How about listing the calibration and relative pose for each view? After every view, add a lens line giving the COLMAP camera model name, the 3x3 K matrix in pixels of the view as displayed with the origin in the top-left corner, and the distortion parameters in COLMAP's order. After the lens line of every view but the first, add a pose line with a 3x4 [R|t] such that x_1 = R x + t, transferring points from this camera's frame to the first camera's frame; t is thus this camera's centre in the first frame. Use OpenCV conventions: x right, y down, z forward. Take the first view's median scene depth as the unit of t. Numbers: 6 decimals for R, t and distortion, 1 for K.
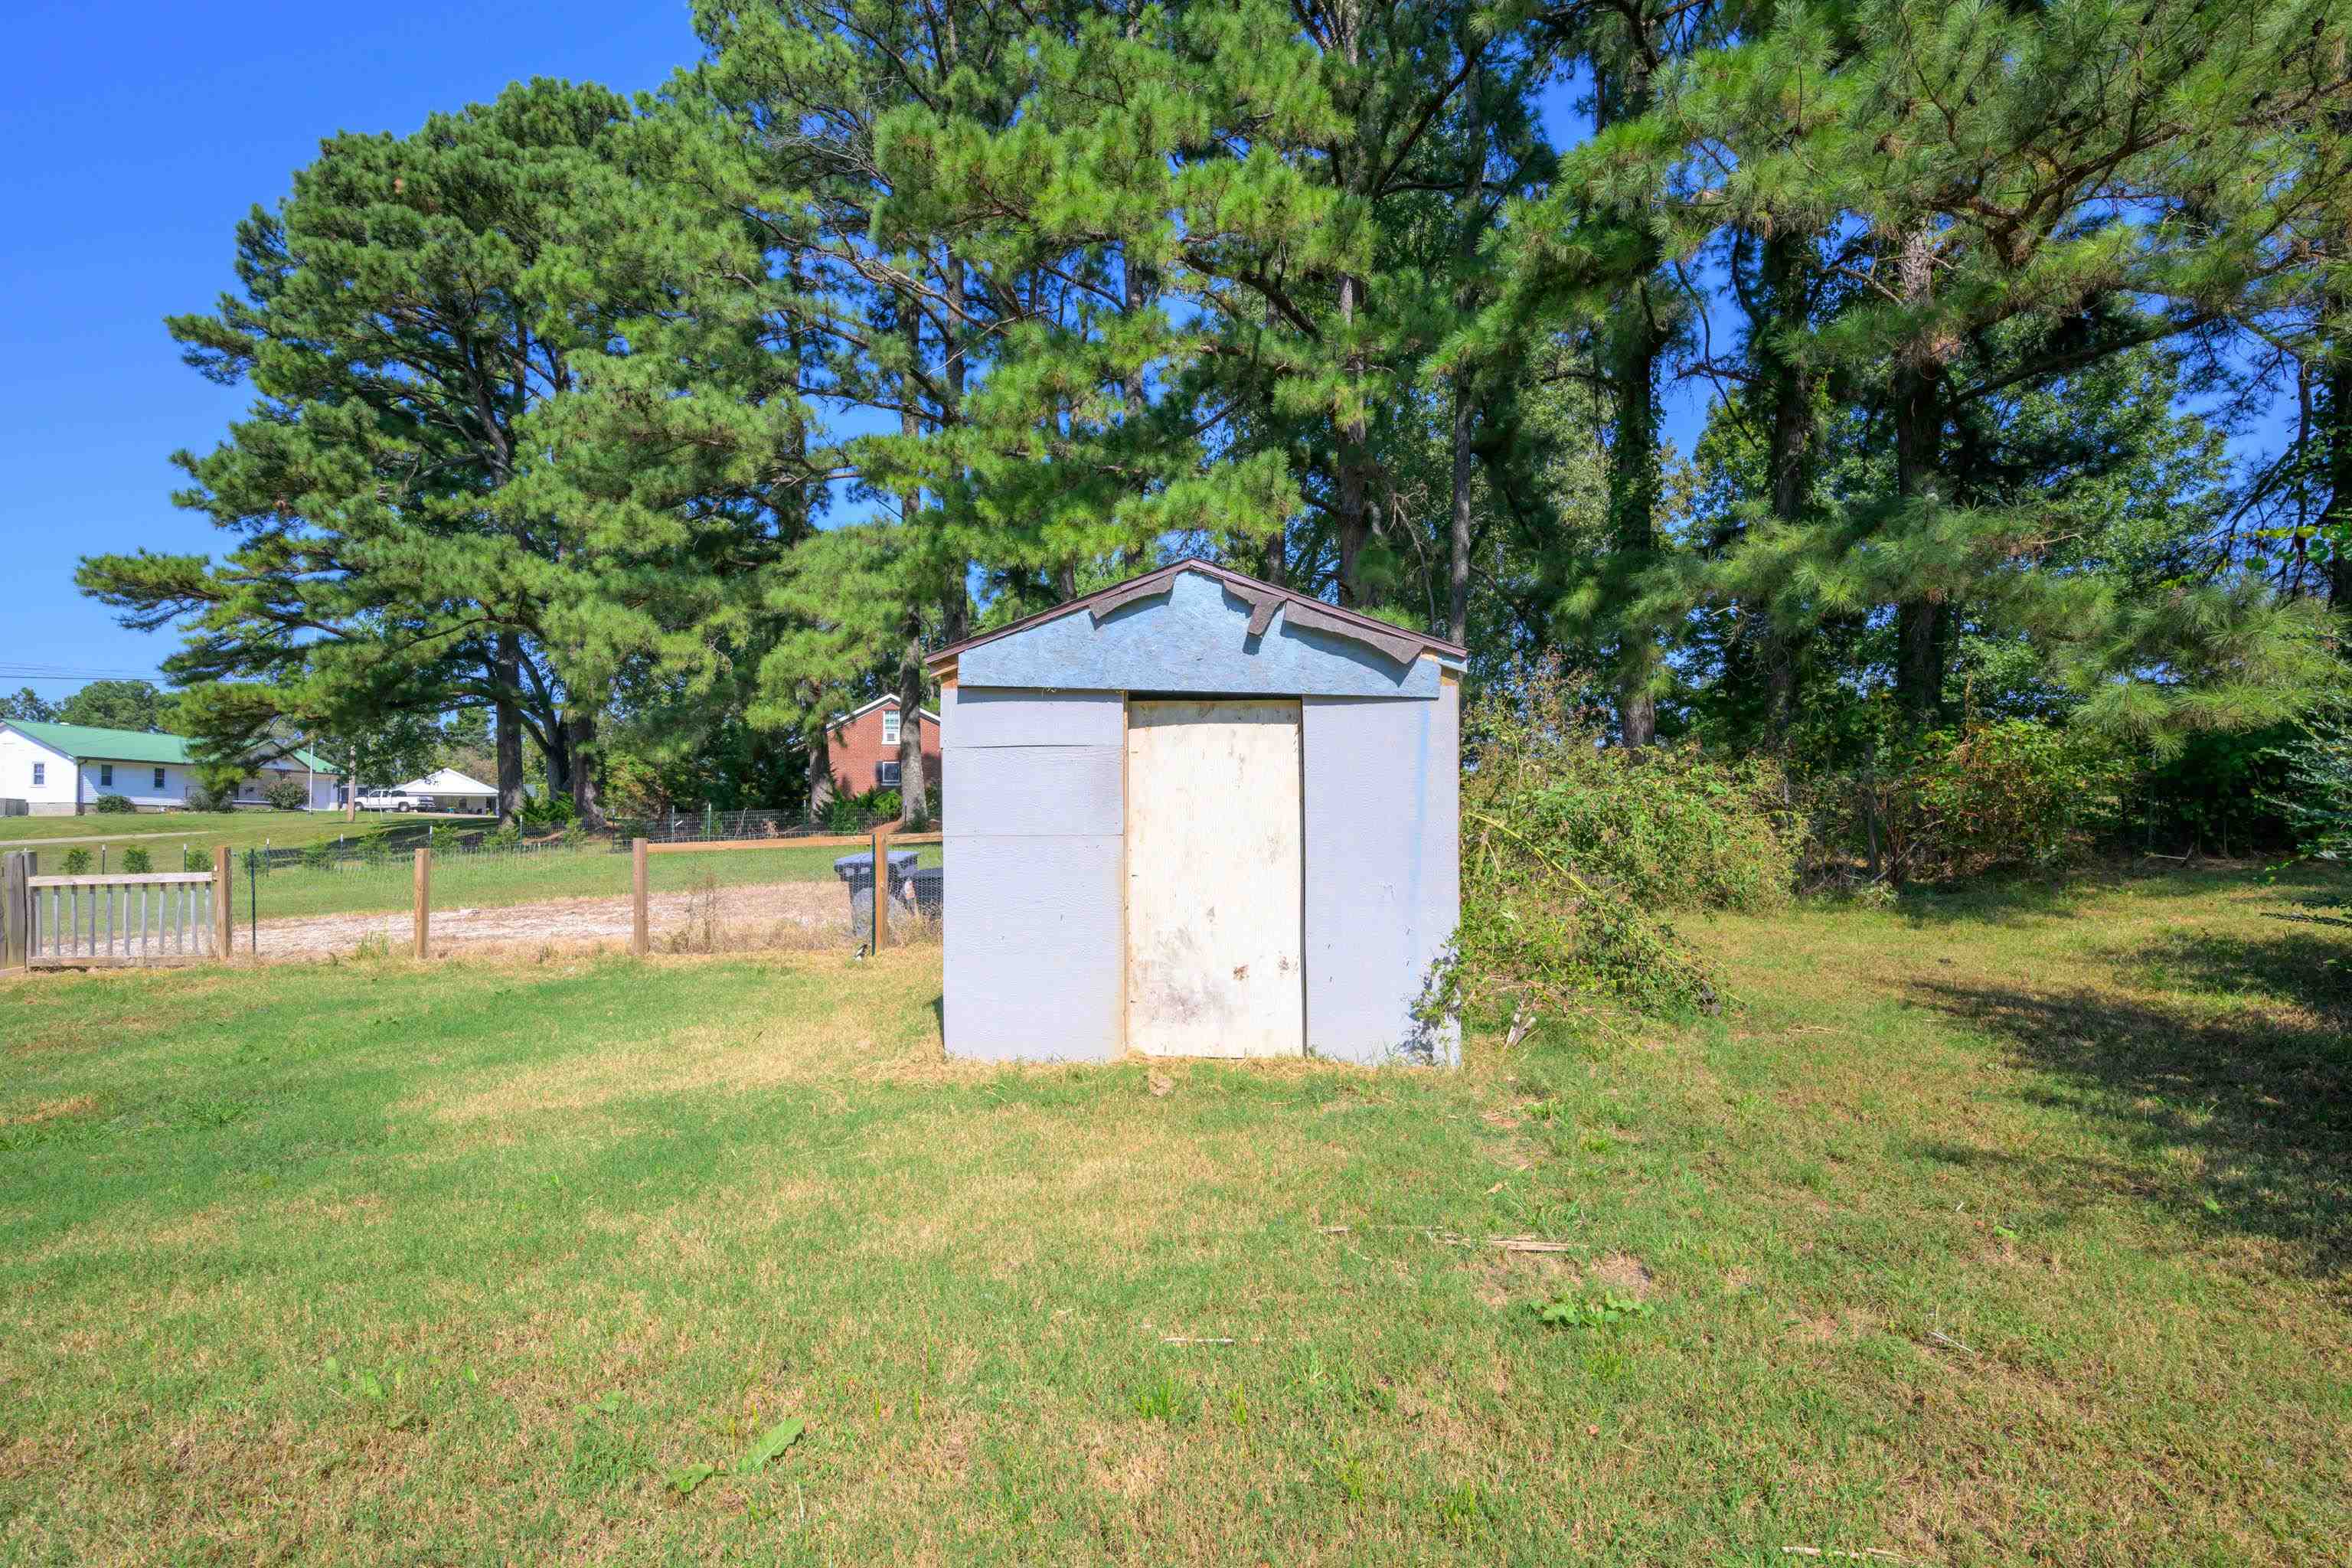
lens RADIAL K [[1127.4, 0, 1179.6], [0, 1127.4, 797.3], [0, 0, 1]] dist [0.000430, 0.000164]
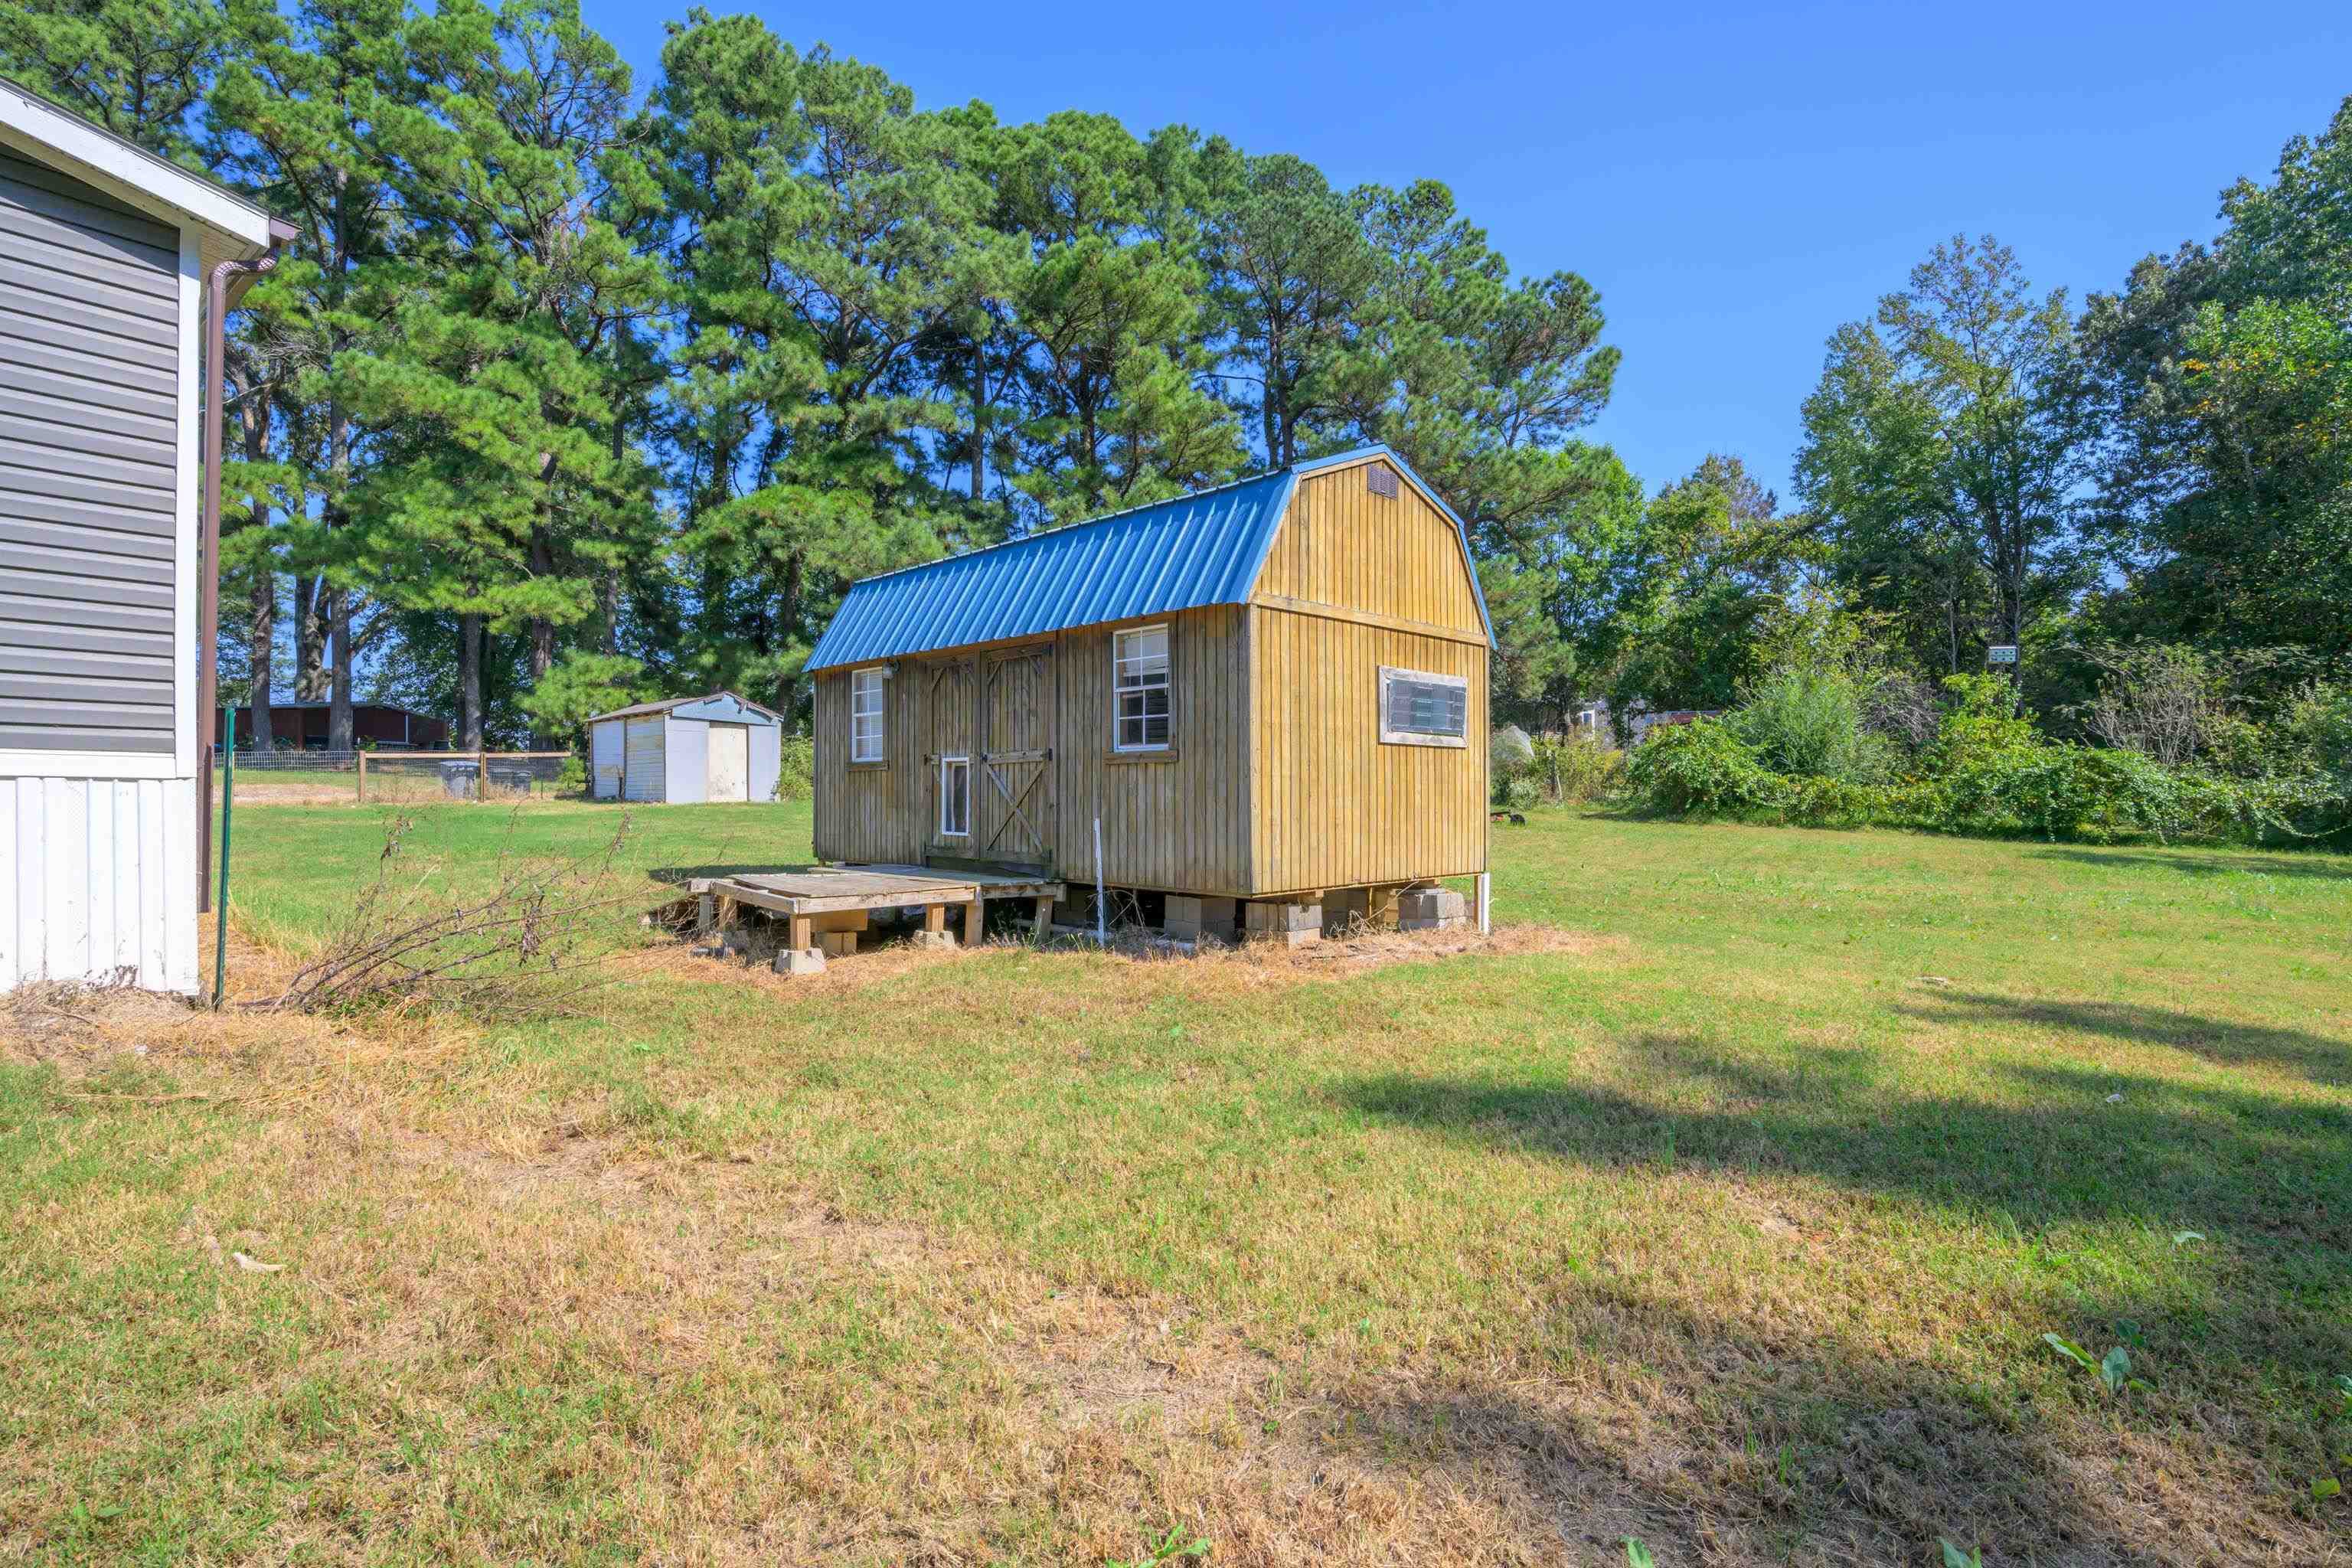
lens RADIAL K [[1127.4, 0, 1179.6], [0, 1127.4, 797.3], [0, 0, 1]] dist [0.000430, 0.000164]
pose [[0.617664, 0.013286, 0.786330, -0.340565], [-0.030752, 0.999501, 0.007268, 0.017400], [-0.785841, -0.028670, 0.617764, -0.455505]]
